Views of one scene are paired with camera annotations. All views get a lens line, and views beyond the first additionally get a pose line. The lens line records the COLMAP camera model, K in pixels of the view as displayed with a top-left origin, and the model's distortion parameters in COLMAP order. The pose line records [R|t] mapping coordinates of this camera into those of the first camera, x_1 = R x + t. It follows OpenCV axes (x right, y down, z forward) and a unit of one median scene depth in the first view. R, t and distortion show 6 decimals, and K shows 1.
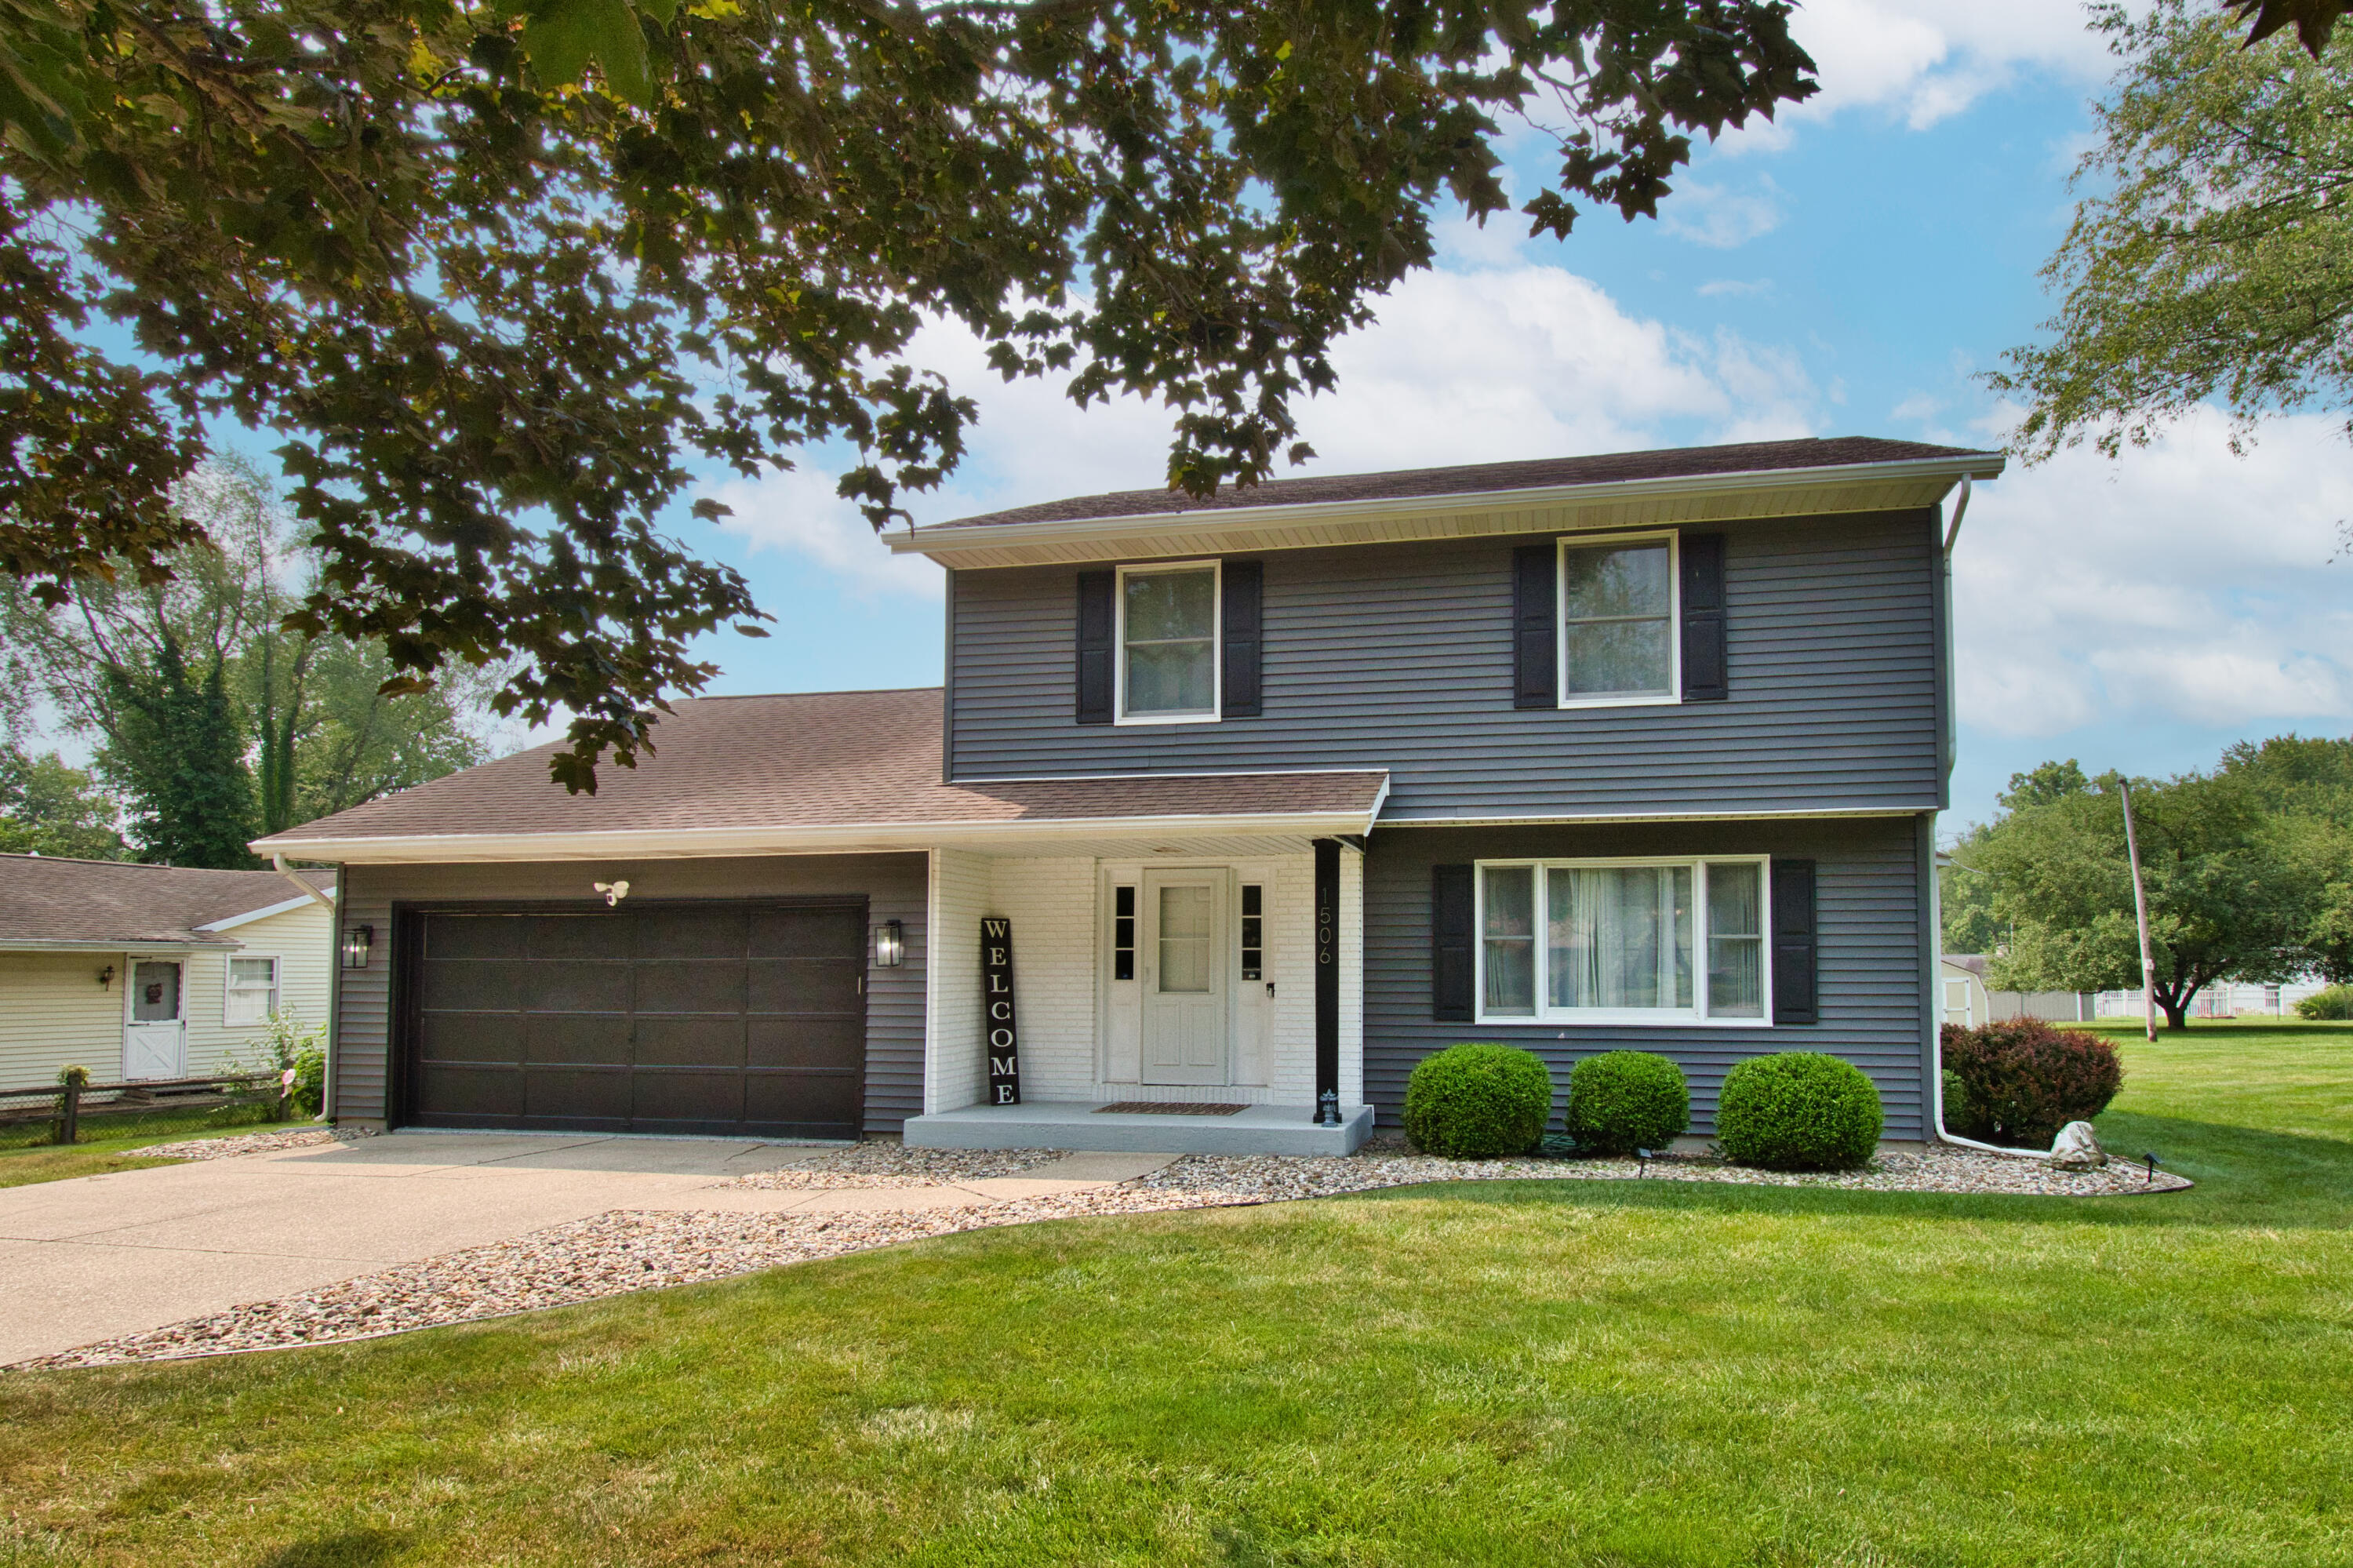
lens RADIAL K [[1409.0, 0, 1252.5], [0, 1409.0, 867.8], [0, 0, 1]] dist [-0.000326, -0.000908]
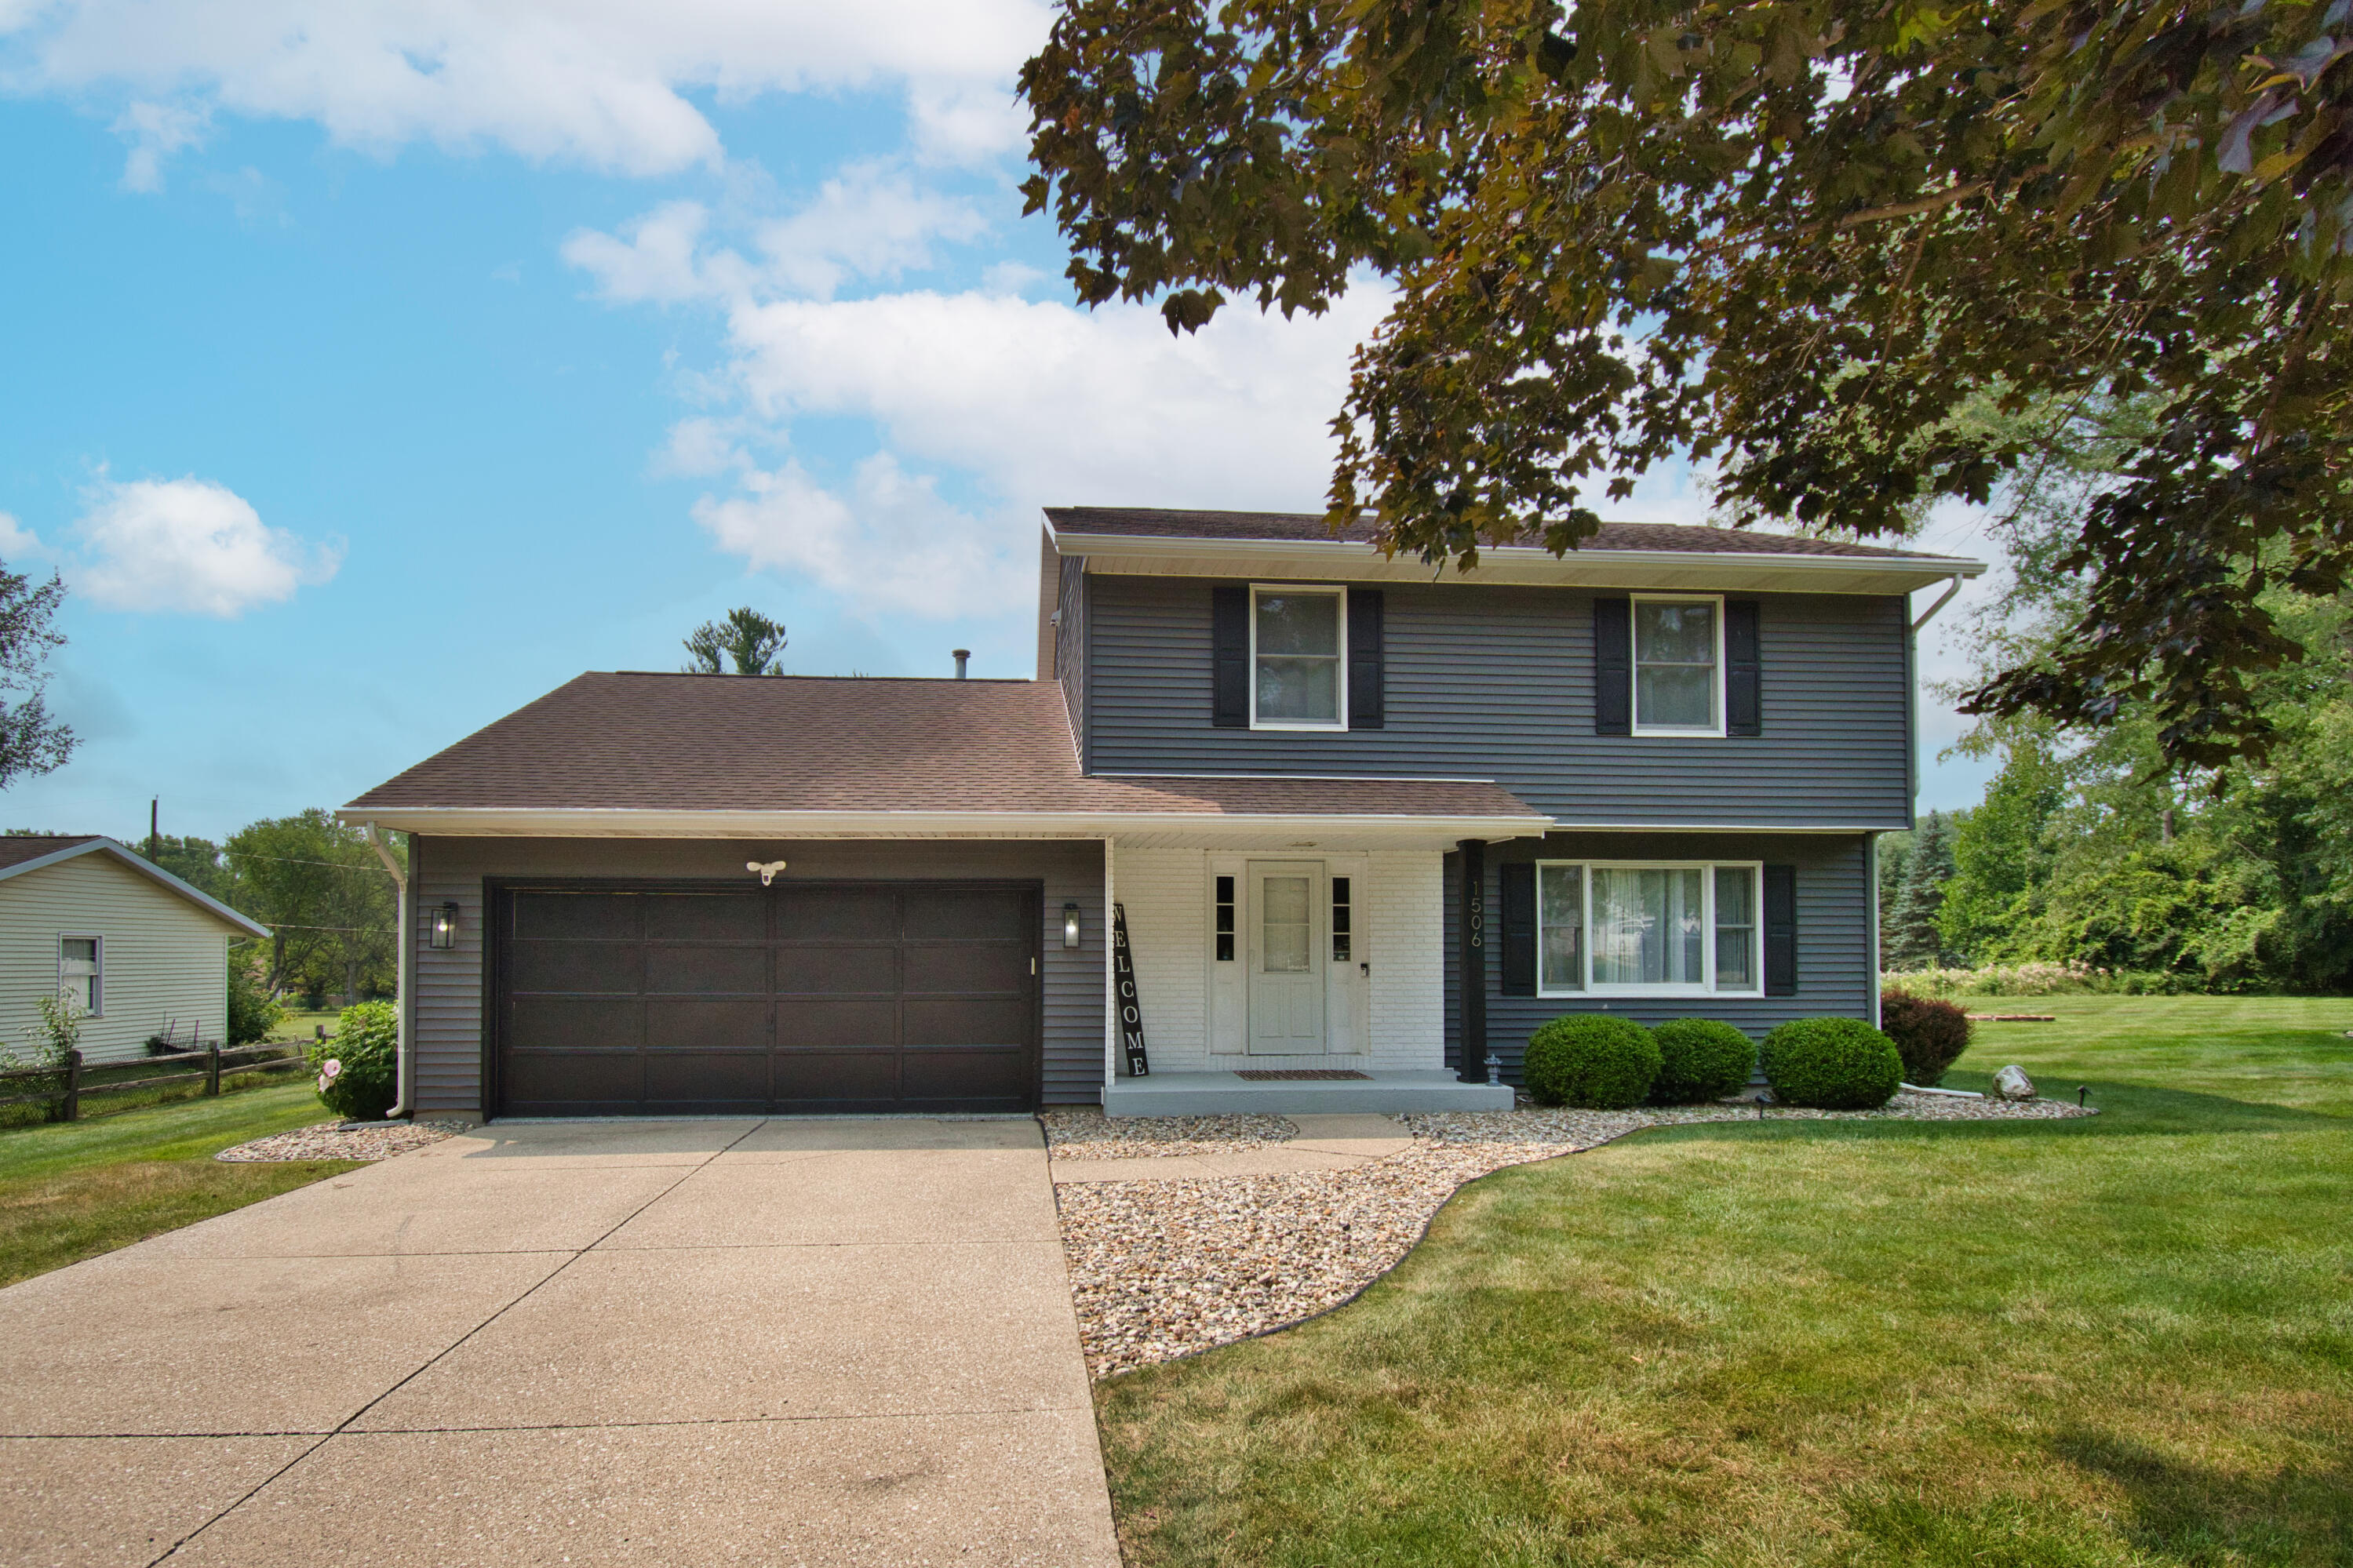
lens RADIAL K [[1253.4, 0, 1110.7], [0, 1253.4, 895.6], [0, 0, 1]] dist [0.008365, -0.021248]
pose [[0.956412, 0.014996, 0.291635, -0.495102], [-0.022426, 0.999503, 0.022149, 0.009303], [-0.291158, -0.027724, 0.956273, 0.093893]]
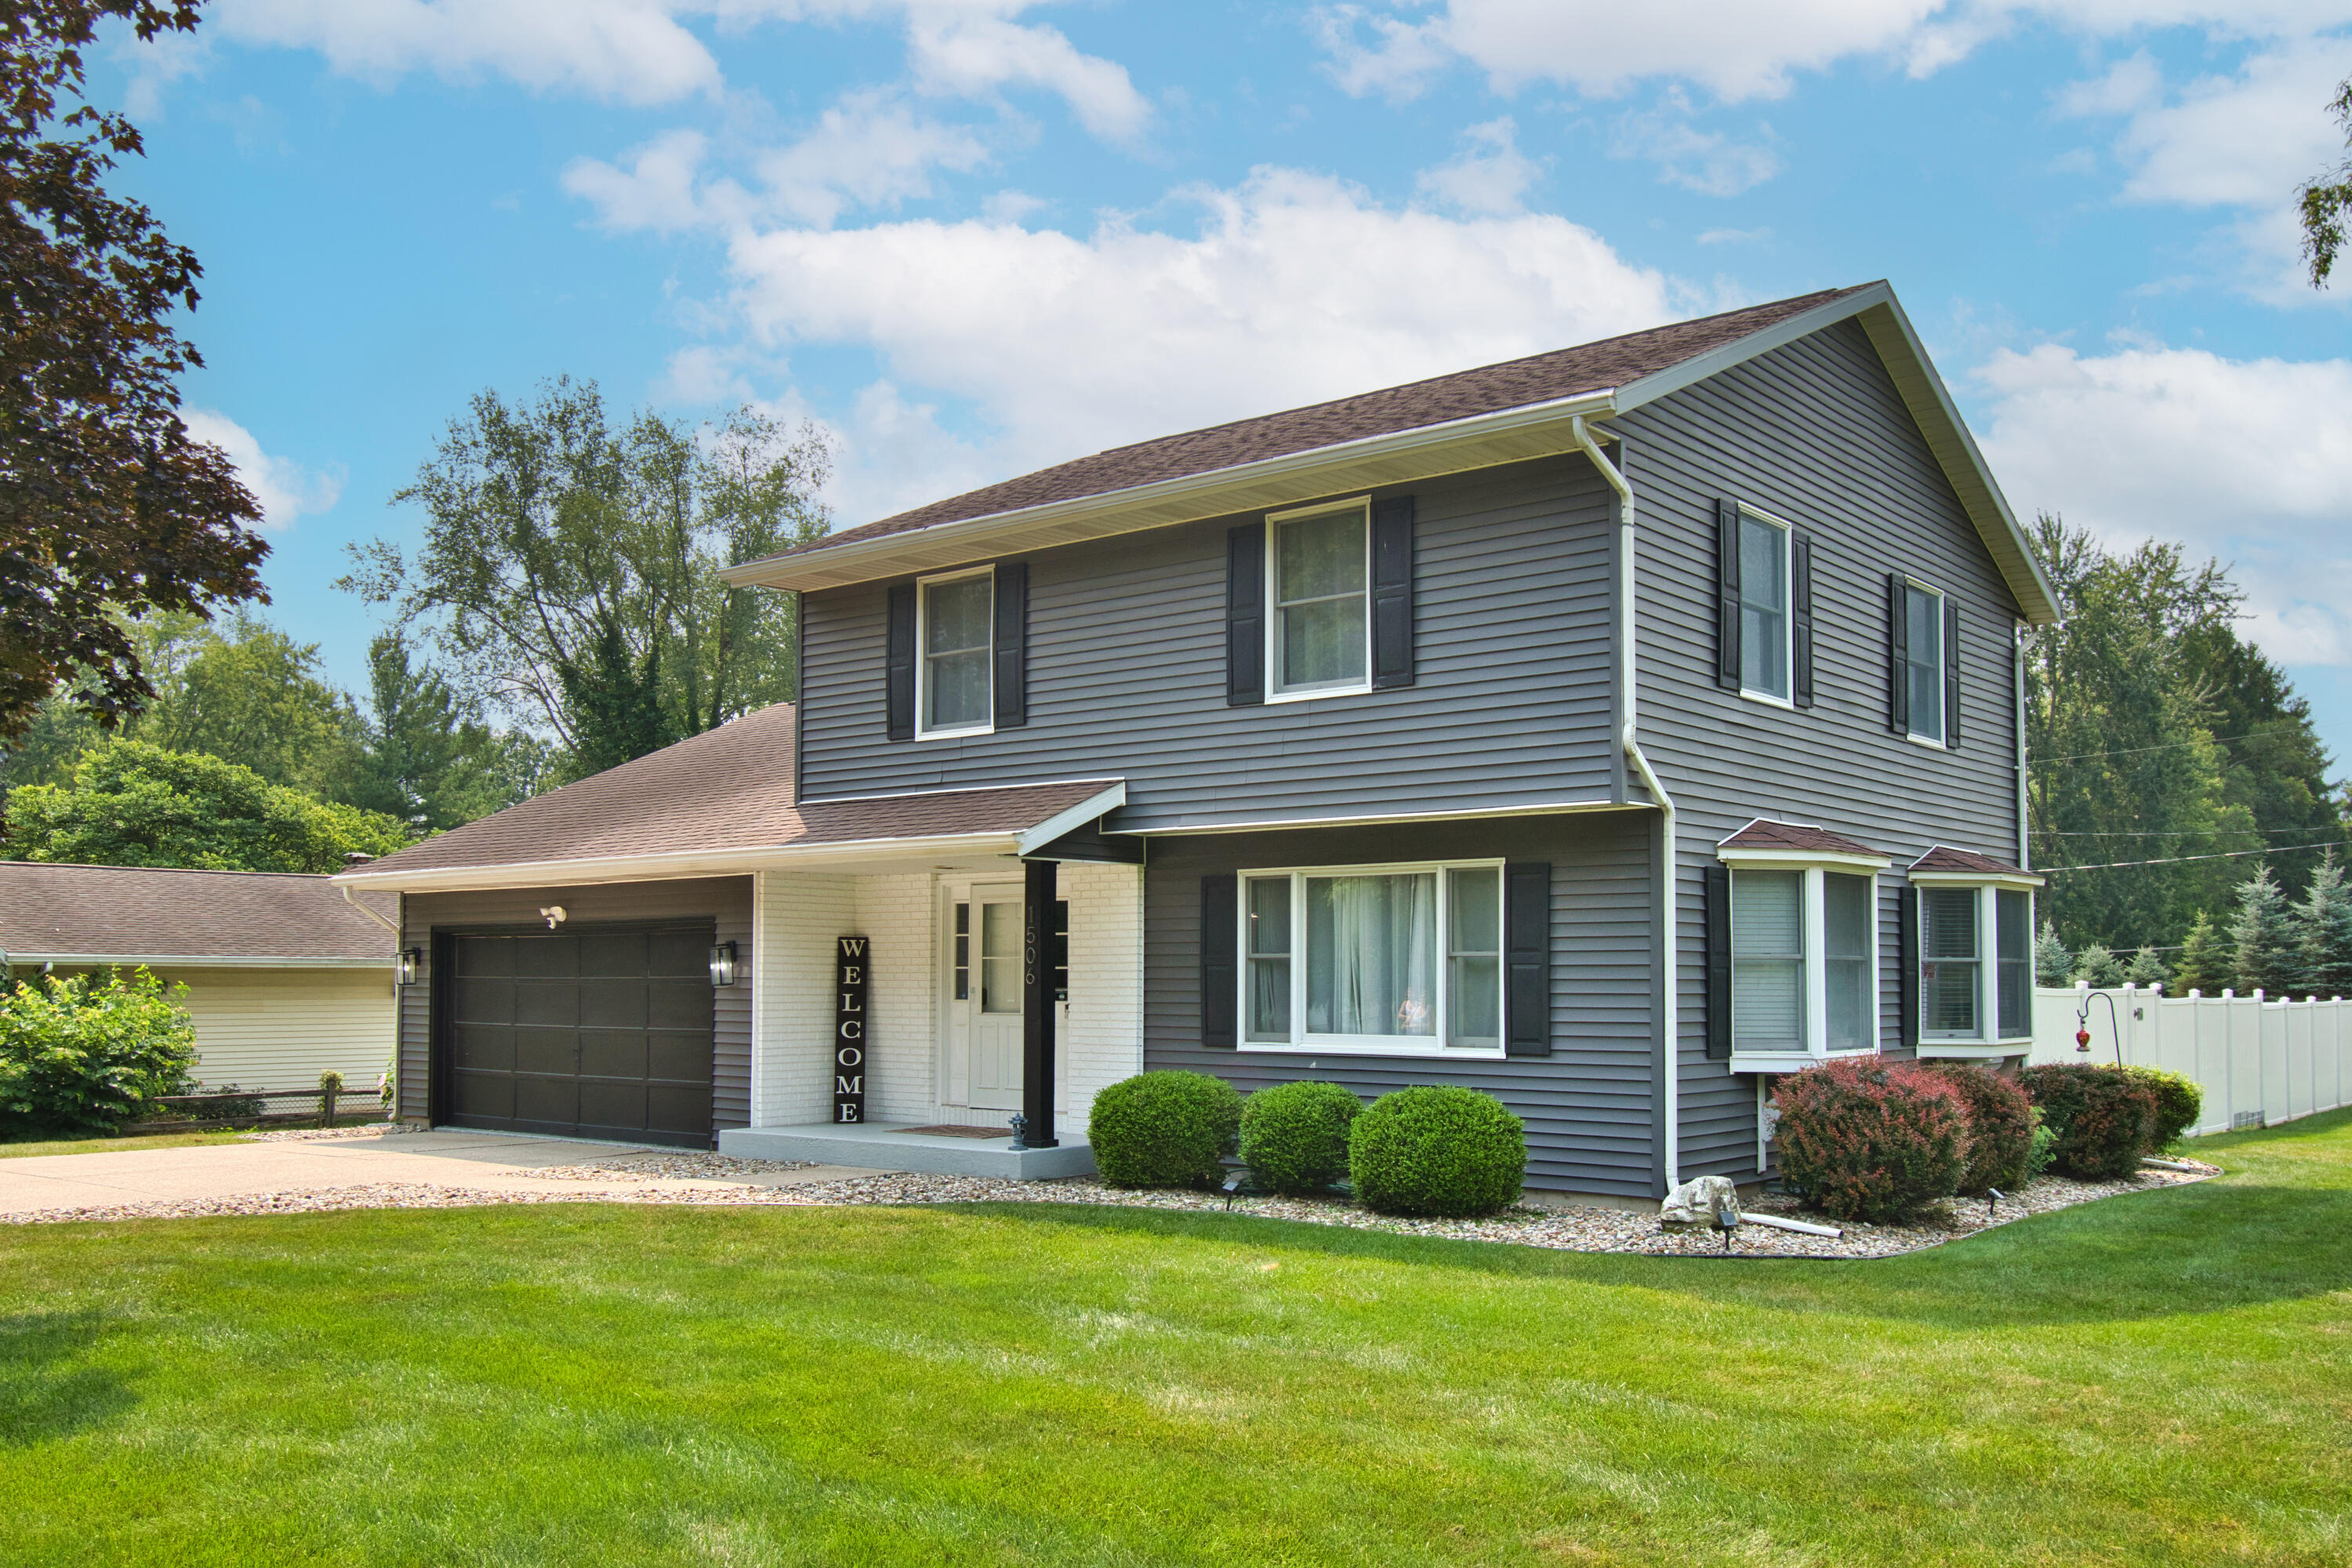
lens RADIAL K [[2002.2, 0, 1179.7], [0, 2002.2, 873.6], [0, 0, 1]] dist [-0.003161, 0.001972]
pose [[0.890905, -0.021198, -0.453694, 0.714790], [0.025949, 0.999654, 0.004249, -0.010094], [0.453447, -0.015559, 0.891147, -0.169789]]
